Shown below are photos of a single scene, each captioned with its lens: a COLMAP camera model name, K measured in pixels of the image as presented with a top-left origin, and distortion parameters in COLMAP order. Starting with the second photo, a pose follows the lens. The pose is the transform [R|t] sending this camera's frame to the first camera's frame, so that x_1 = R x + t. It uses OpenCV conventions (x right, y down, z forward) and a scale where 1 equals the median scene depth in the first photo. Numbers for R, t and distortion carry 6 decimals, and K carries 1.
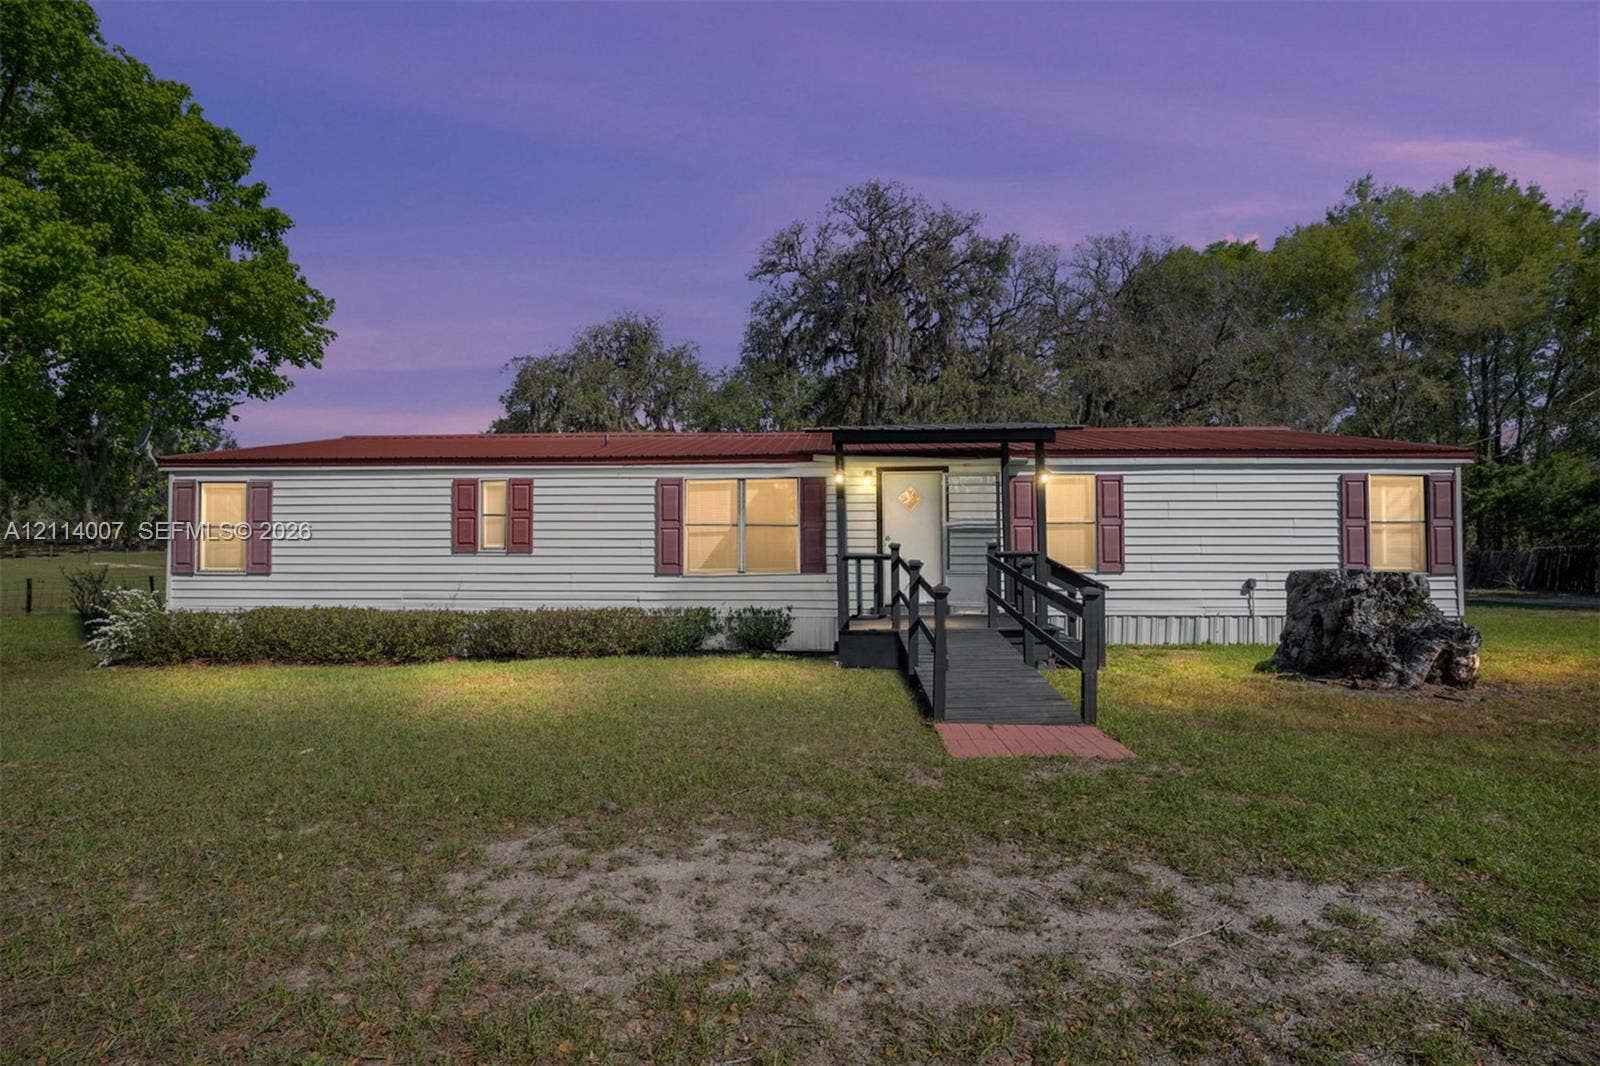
lens RADIAL K [[712.2, 0, 800.7], [0, 712.2, 524.6], [0, 0, 1]] dist [-0.018026, -0.000001]
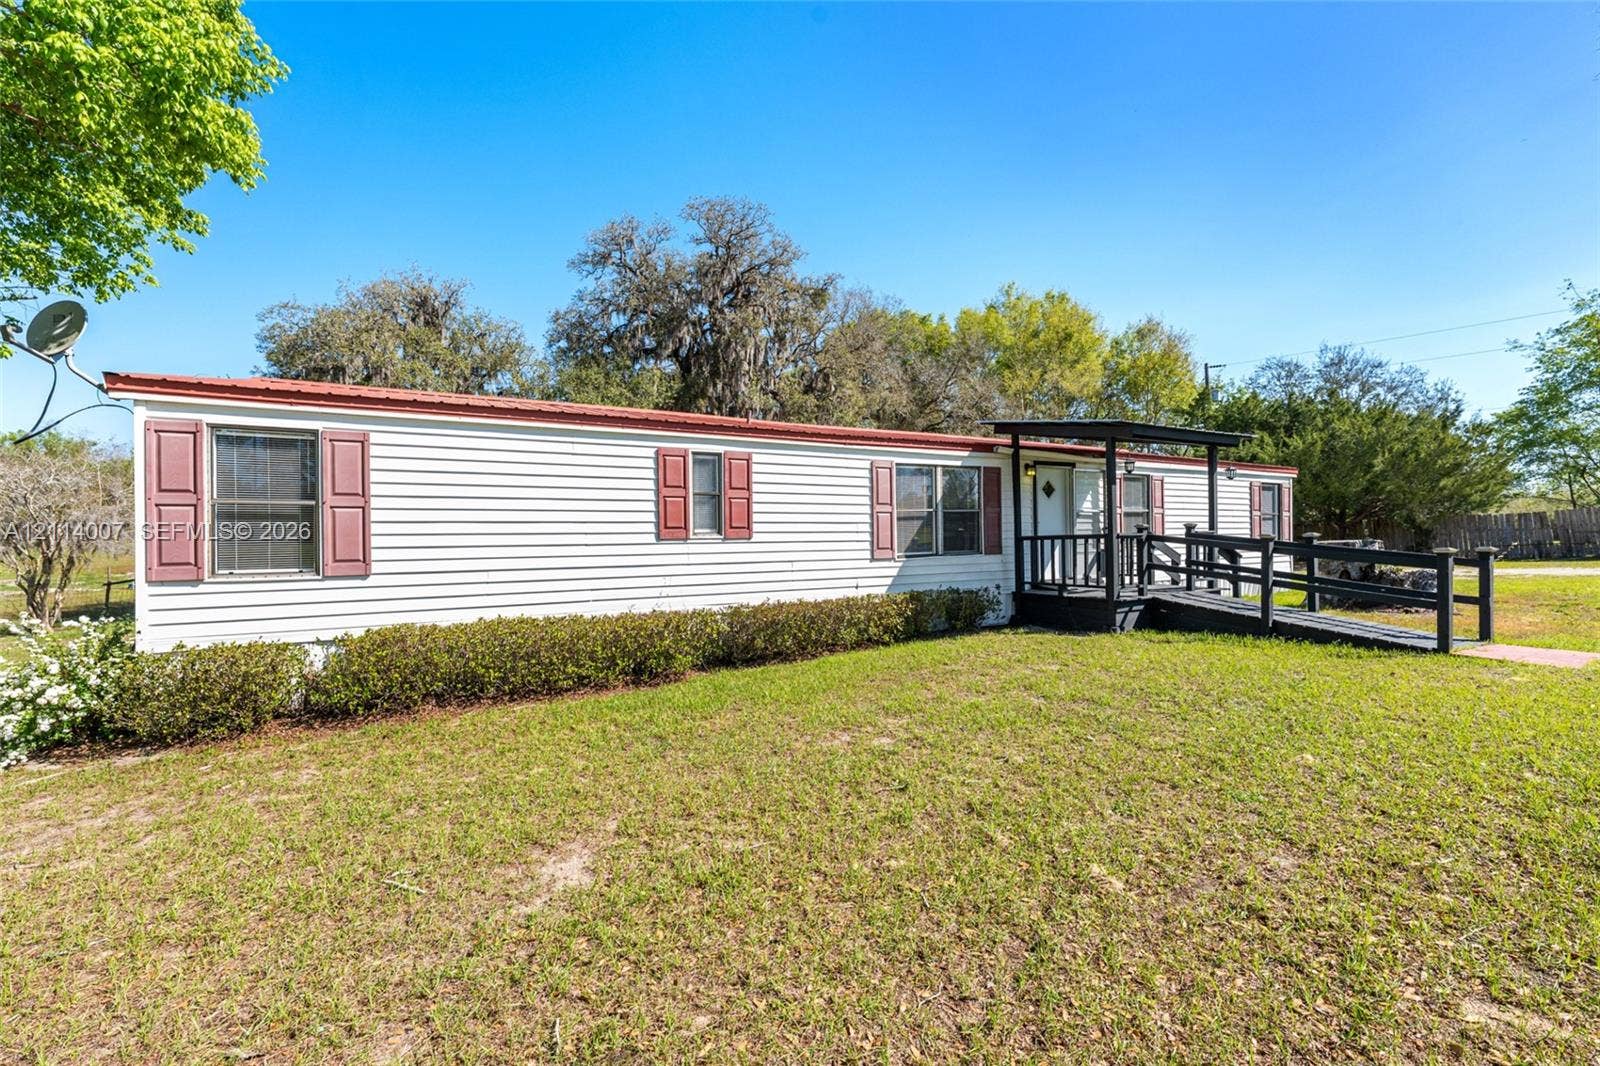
lens RADIAL K [[642.2, 0, 803.0], [0, 642.2, 518.0], [0, 0, 1]] dist [-0.000746, -0.000033]
pose [[0.853110, 0.008243, 0.521666, -0.729739], [0.000176, 0.999871, -0.016086, 0.026959], [-0.521731, 0.013815, 0.852998, 0.294817]]
